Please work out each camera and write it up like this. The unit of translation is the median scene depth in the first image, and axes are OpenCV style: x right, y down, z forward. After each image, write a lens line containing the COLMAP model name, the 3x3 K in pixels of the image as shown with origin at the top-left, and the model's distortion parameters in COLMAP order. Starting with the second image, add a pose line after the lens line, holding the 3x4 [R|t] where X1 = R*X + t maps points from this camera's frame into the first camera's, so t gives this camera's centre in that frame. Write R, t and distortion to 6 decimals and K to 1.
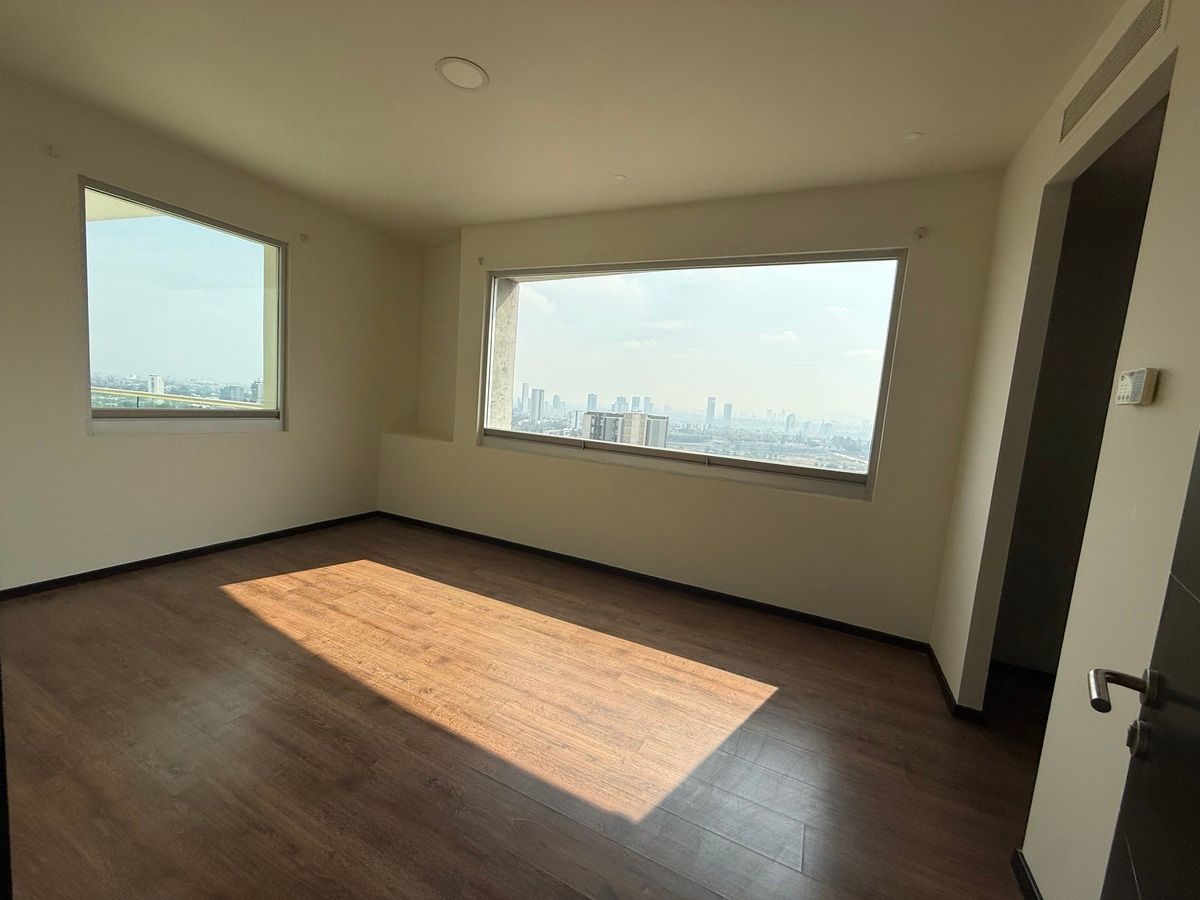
lens RADIAL K [[477.6, 0, 597.4], [0, 477.6, 451.3], [0, 0, 1]] dist [-0.000993, 0.000682]
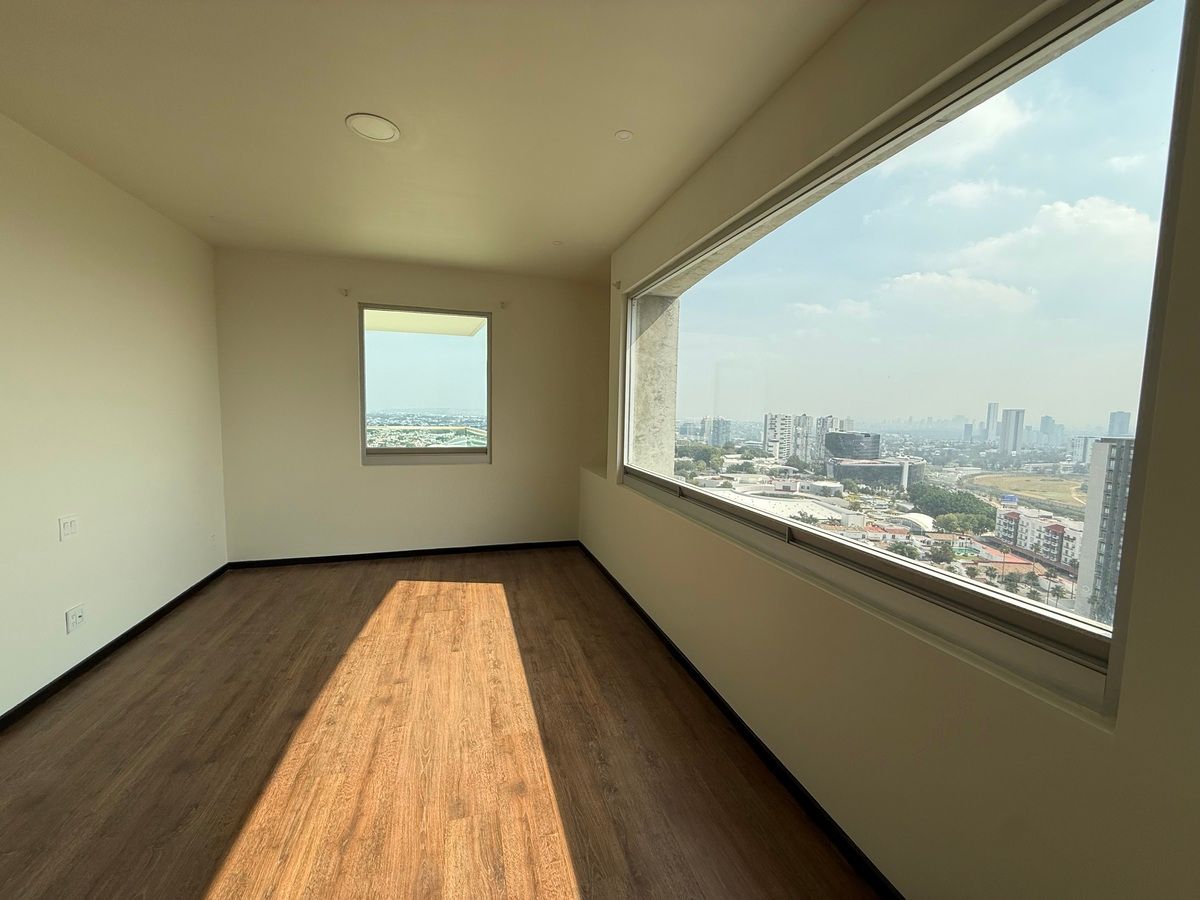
lens RADIAL K [[477.6, 0, 596.0], [0, 477.6, 449.8], [0, 0, 1]] dist [-0.000993, 0.000682]
pose [[0.665487, -0.000632, -0.746410, 0.498505], [-0.048640, 0.997837, -0.044212, -0.043175], [0.744823, 0.065728, 0.664017, 0.440331]]
